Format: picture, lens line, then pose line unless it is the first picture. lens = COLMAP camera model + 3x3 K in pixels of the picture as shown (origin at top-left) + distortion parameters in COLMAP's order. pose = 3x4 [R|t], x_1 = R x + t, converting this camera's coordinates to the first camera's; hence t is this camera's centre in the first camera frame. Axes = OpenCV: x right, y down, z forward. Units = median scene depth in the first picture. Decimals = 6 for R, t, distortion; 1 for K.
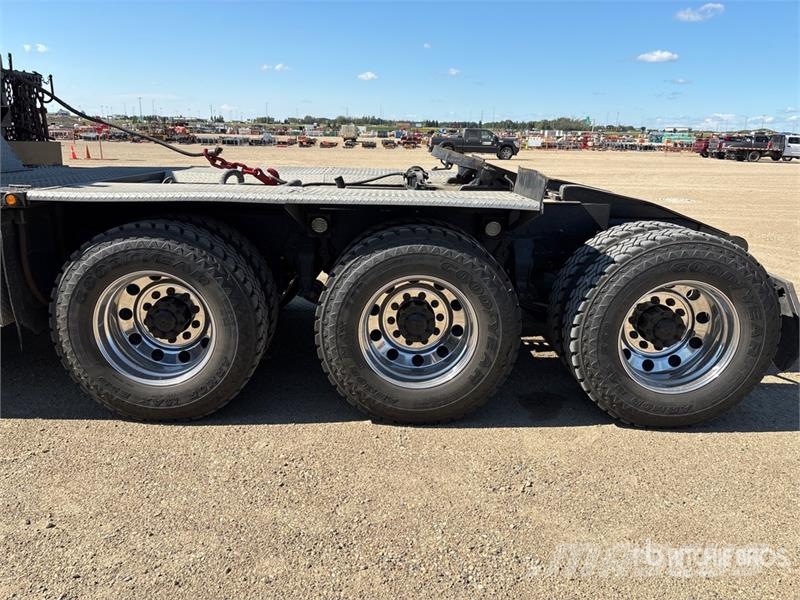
lens RADIAL K [[592.0, 0, 376.1], [0, 592.0, 292.1], [0, 0, 1]] dist [0.014518, -0.003765]
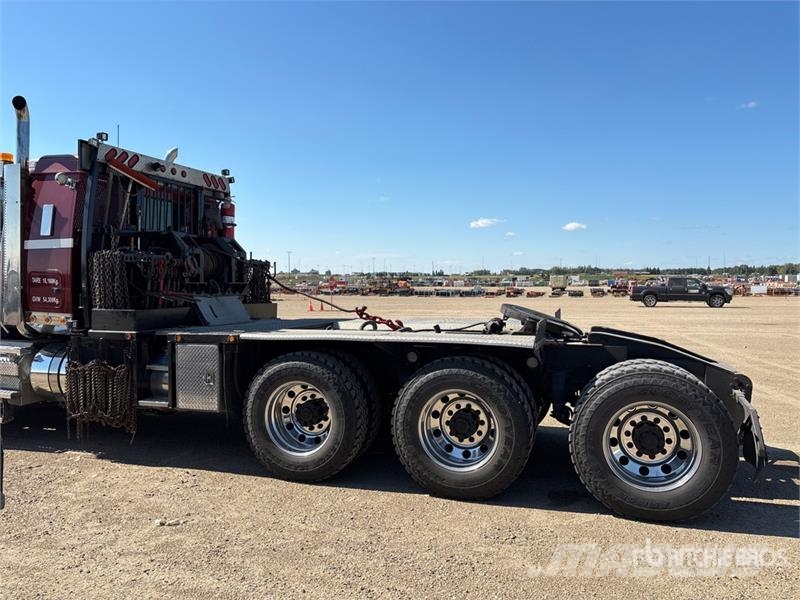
lens RADIAL K [[627.2, 0, 408.9], [0, 627.2, 277.5], [0, 0, 1]] dist [0.059319, -0.020926]
pose [[0.945106, -0.026058, -0.325724, 0.437844], [-0.060887, 0.965314, -0.253891, 0.099260], [0.321042, 0.259786, 0.910738, -0.518267]]
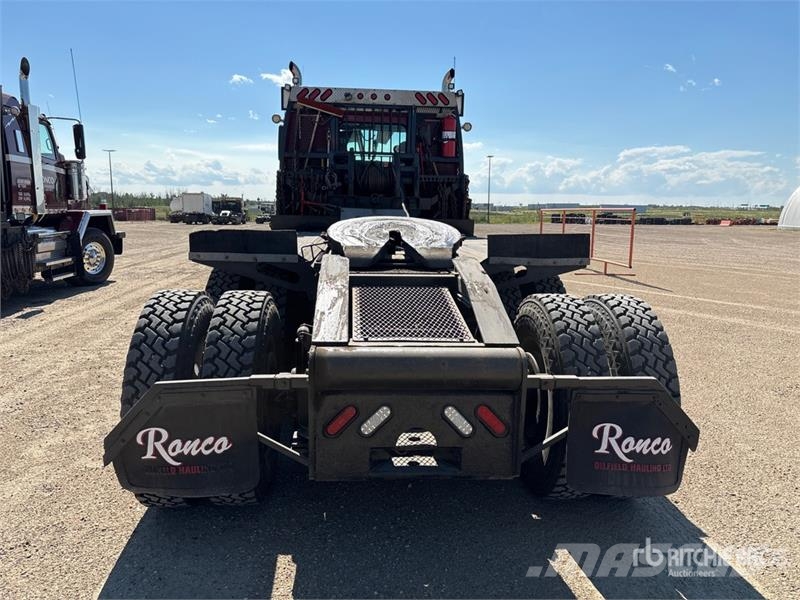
lens RADIAL K [[592.0, 0, 392.6], [0, 592.0, 301.5], [0, 0, 1]] dist [0.014518, -0.003765]
pose [[0.049378, 0.127555, -0.990602, 1.286878], [-0.270020, 0.956583, 0.109715, -0.242233], [0.961588, 0.262065, 0.081676, 1.074510]]
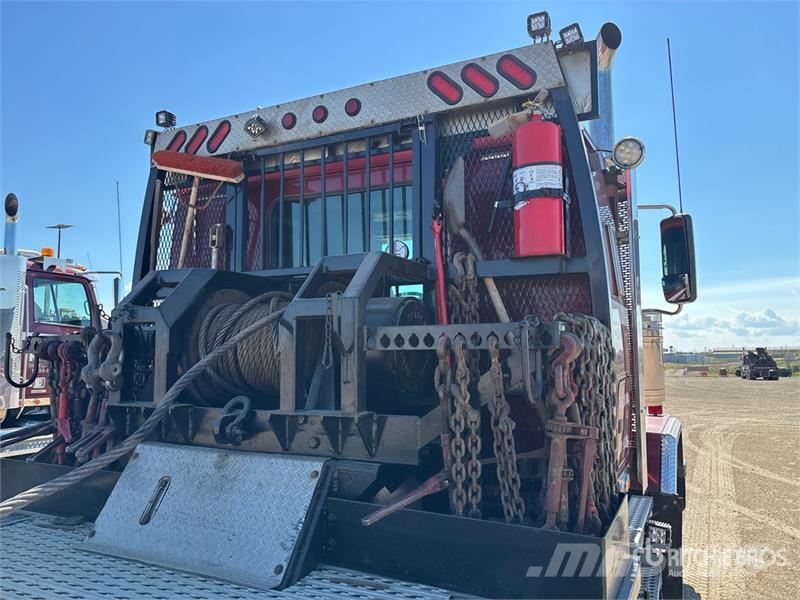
lens RADIAL K [[592.0, 0, 396.2], [0, 592.0, 299.7], [0, 0, 1]] dist [0.014518, -0.003765]
pose [[-0.458356, -0.103062, -0.882773, -0.324708], [-0.230960, 0.972943, 0.006331, -0.492840], [0.858235, 0.206788, -0.469757, 1.475304]]
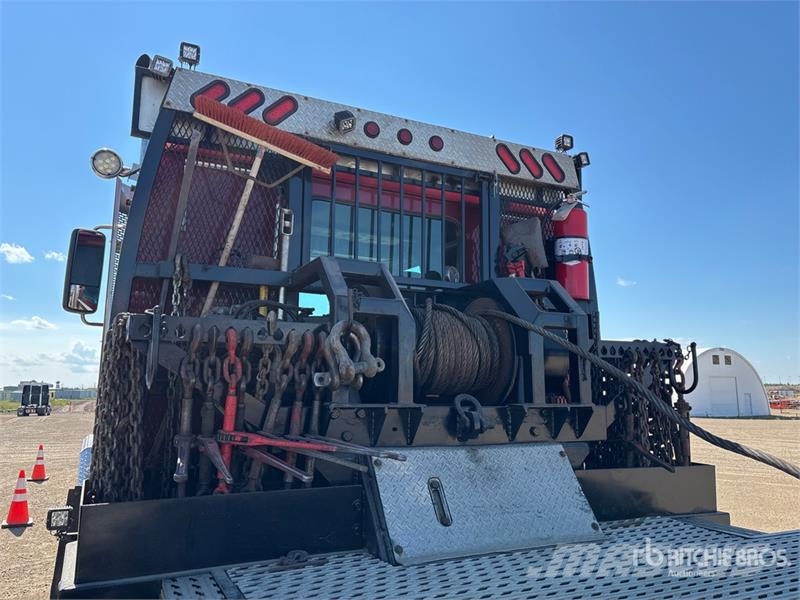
lens RADIAL K [[592.0, 0, 398.0], [0, 592.0, 301.0], [0, 0, 1]] dist [0.014518, -0.003765]
pose [[0.418865, -0.158662, -0.894080, -0.240634], [-0.224307, 0.936025, -0.271191, -0.265968], [0.879908, 0.314141, 0.356479, 0.766746]]
